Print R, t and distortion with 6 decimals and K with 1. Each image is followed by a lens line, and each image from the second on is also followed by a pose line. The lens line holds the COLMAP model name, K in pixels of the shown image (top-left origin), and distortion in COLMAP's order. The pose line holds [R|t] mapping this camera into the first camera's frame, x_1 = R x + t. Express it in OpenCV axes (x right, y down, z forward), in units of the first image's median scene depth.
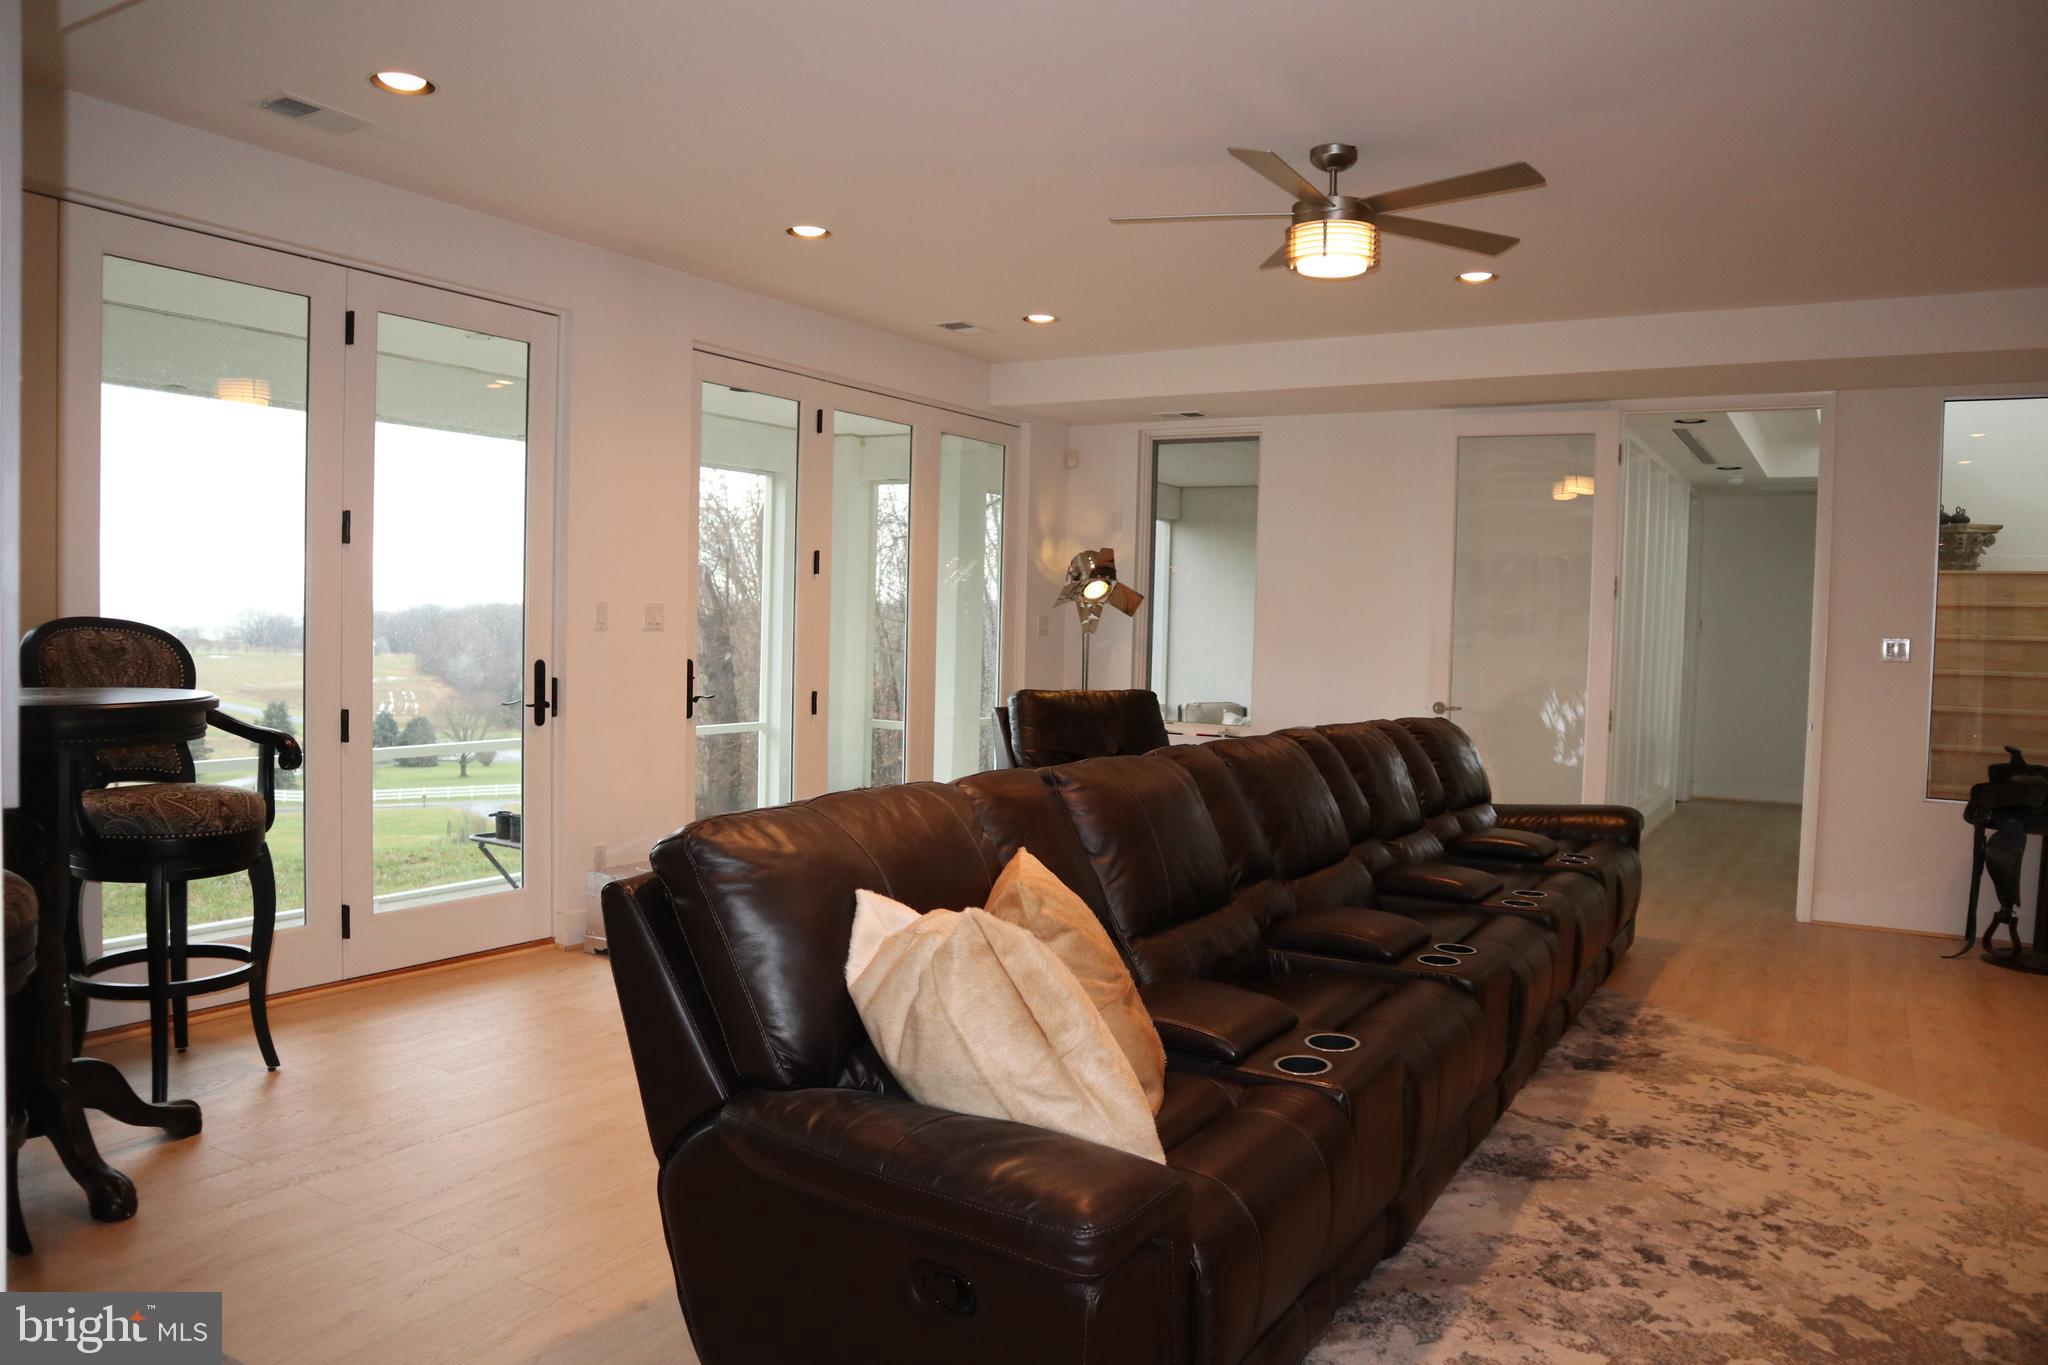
lens RADIAL K [[1413.6, 0, 1024.0], [0, 1413.6, 682.5], [0, 0, 1]] dist [-0.131055, 0.077238]
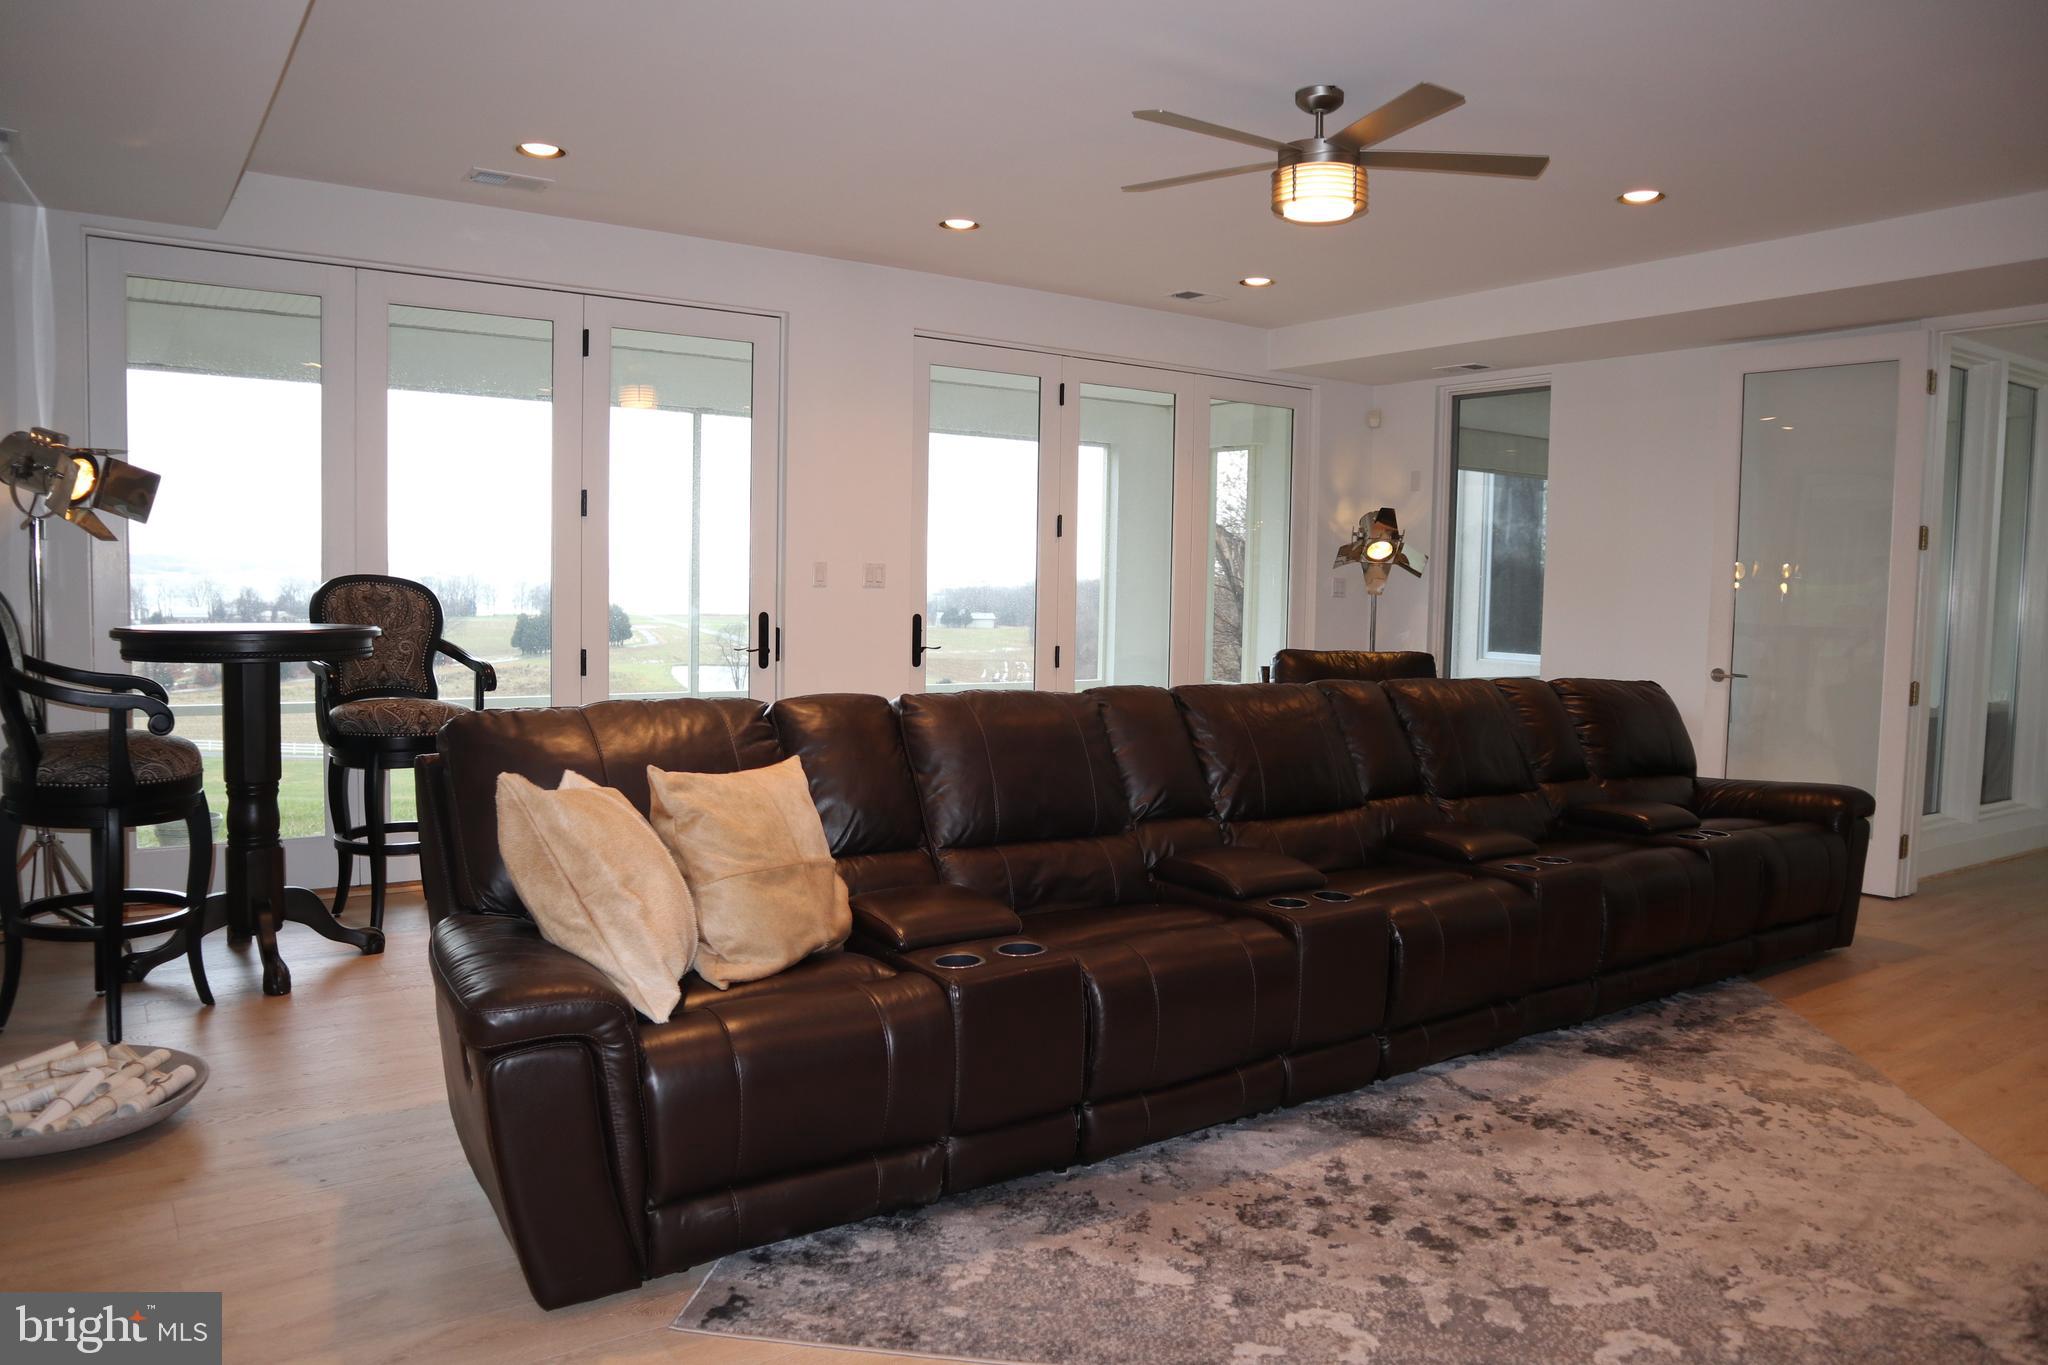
lens RADIAL K [[1413.6, 0, 1024.0], [0, 1413.6, 682.5], [0, 0, 1]] dist [-0.131055, 0.077238]
pose [[0.912370, 0.021483, -0.408801, 0.464540], [-0.014504, 0.999691, 0.020164, 0.021798], [0.409108, -0.012468, 0.912401, 0.008760]]
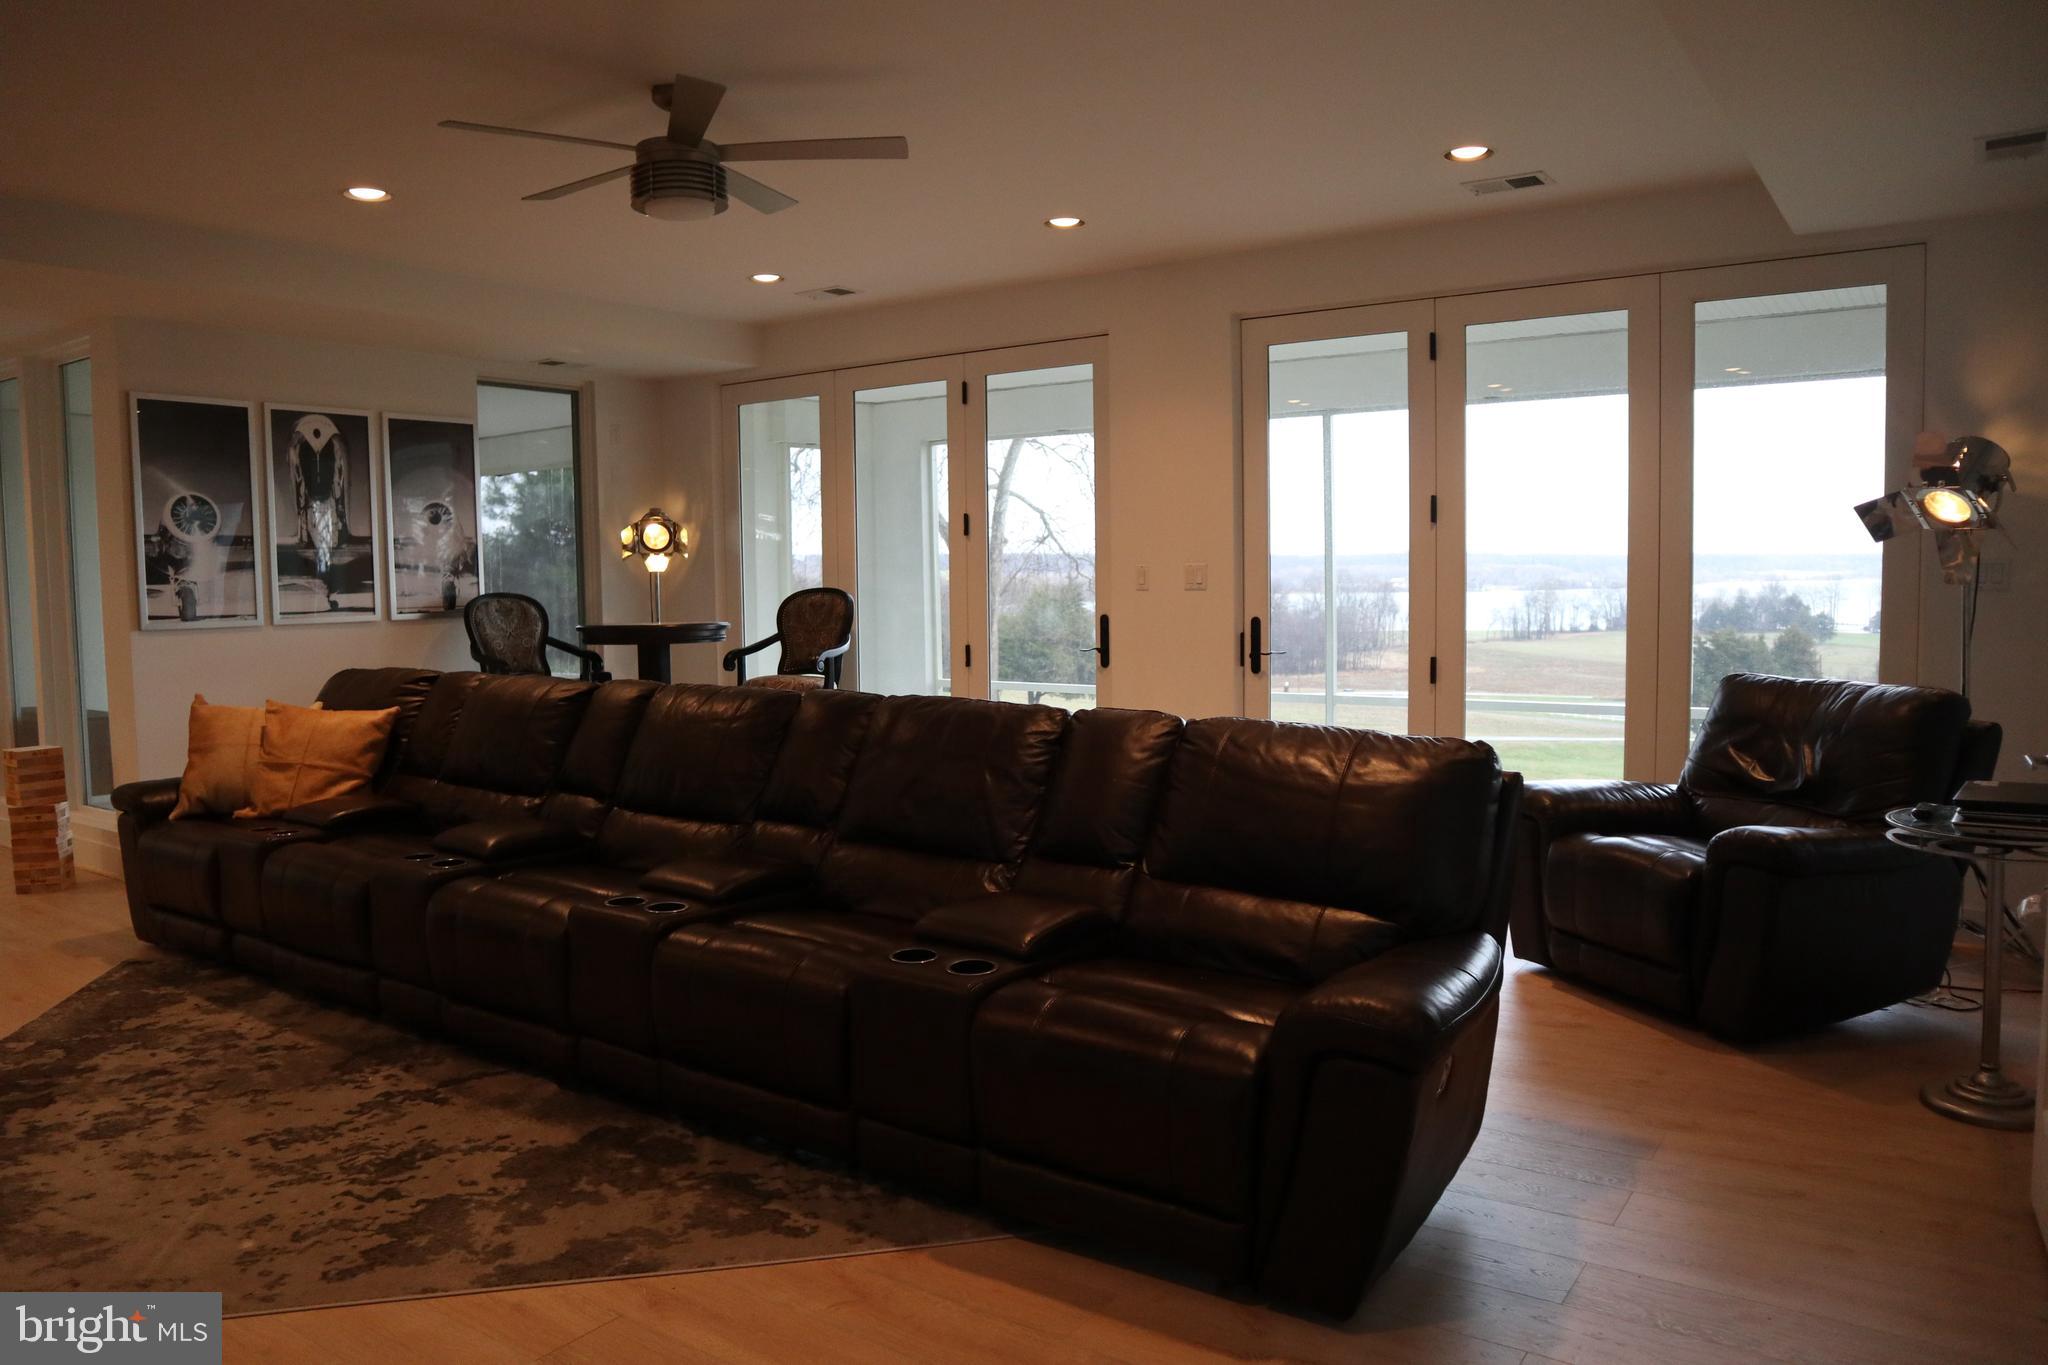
lens RADIAL K [[1413.6, 0, 1024.0], [0, 1413.6, 682.5], [0, 0, 1]] dist [-0.131055, 0.077238]
pose [[-0.056800, 0.042651, -0.997474, 1.249641], [-0.034485, 0.998407, 0.044654, -0.014278], [0.997790, 0.036934, -0.055239, 1.370877]]
